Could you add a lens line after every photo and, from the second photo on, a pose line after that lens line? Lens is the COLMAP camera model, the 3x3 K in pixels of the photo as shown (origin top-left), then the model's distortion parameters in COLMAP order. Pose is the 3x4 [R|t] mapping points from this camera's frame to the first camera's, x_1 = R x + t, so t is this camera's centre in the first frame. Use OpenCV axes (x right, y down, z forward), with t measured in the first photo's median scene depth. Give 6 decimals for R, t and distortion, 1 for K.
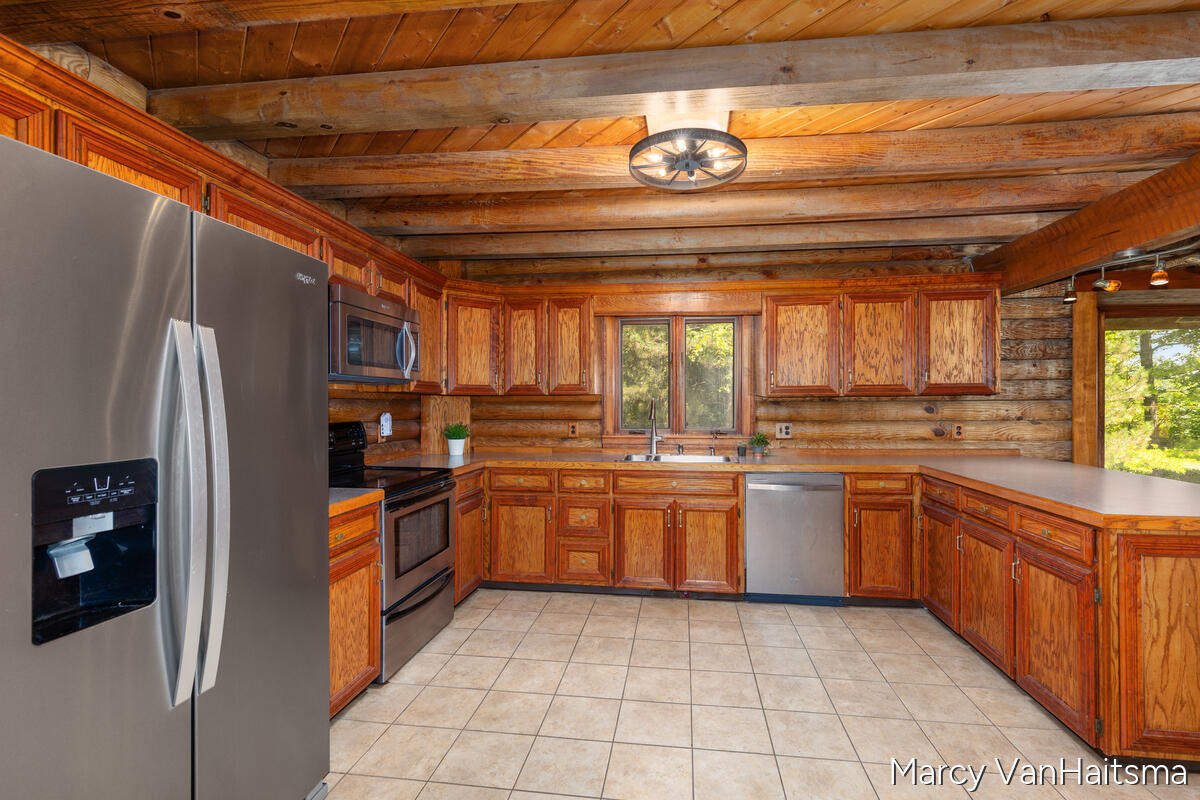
lens RADIAL K [[553.3, 0, 600.0], [0, 553.3, 400.0], [0, 0, 1]] dist [0.001736, 0.000031]
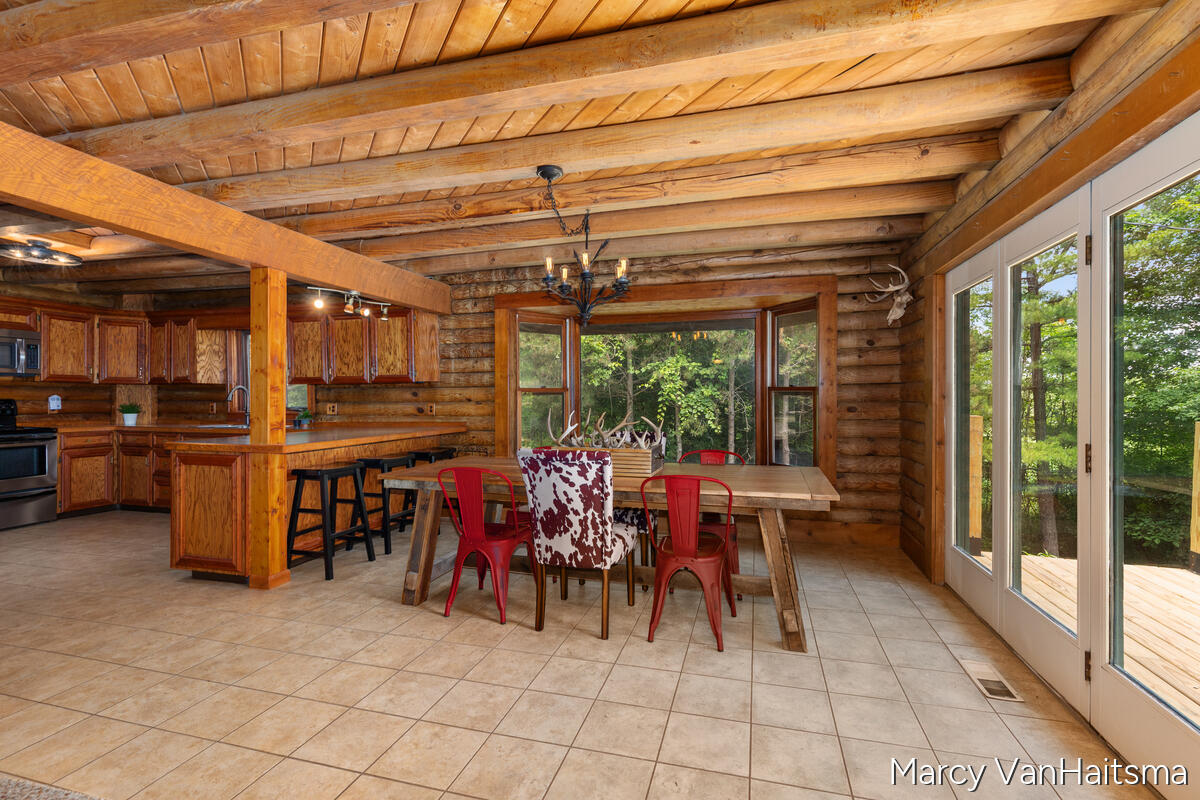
lens RADIAL K [[539.7, 0, 607.3], [0, 539.7, 397.9], [0, 0, 1]] dist [0.000029, -0.000175]
pose [[0.992108, 0.001601, -0.125380, 1.371922], [-0.001078, 0.999990, 0.004239, 0.023545], [0.125385, -0.004070, 0.992100, -0.327769]]
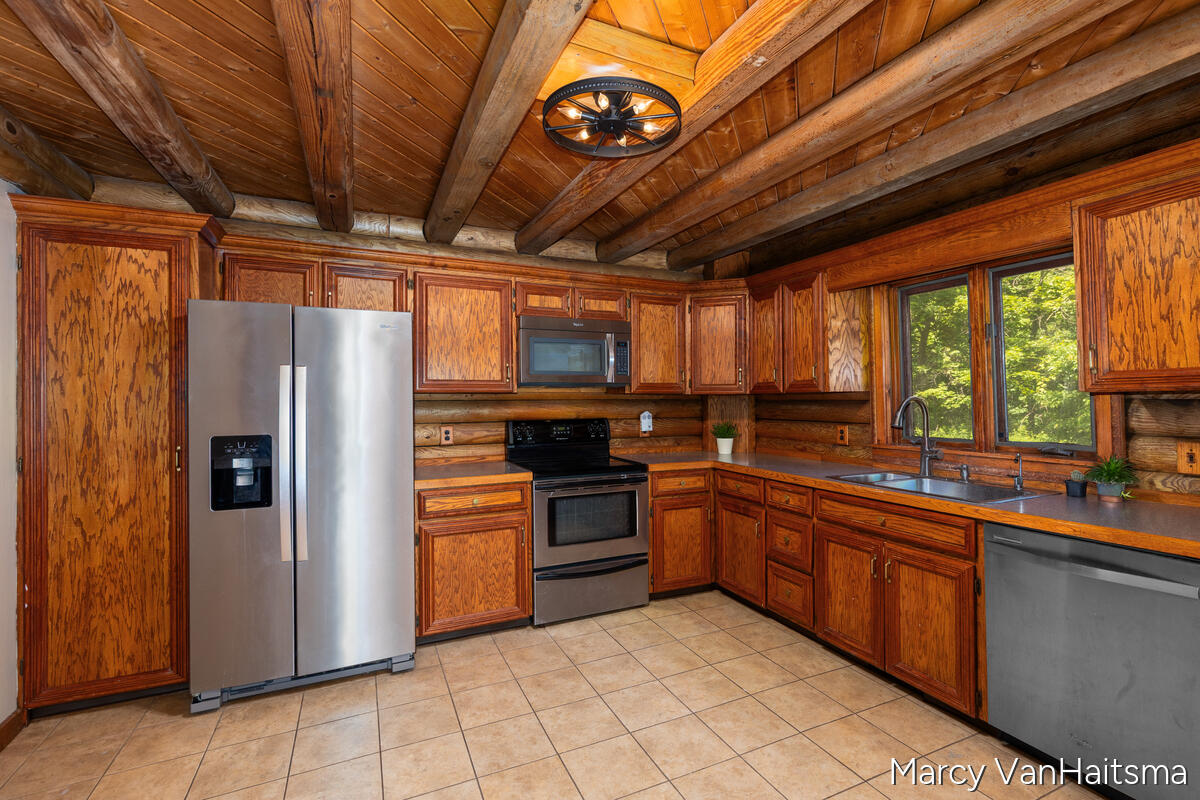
lens RADIAL K [[539.7, 0, 607.3], [0, 539.7, 397.9], [0, 0, 1]] dist [0.000029, -0.000175]
pose [[0.536351, -0.005319, -0.843979, 0.515609], [0.010434, 0.999946, 0.000329, -0.005484], [0.843931, -0.008982, 0.536377, 0.334980]]
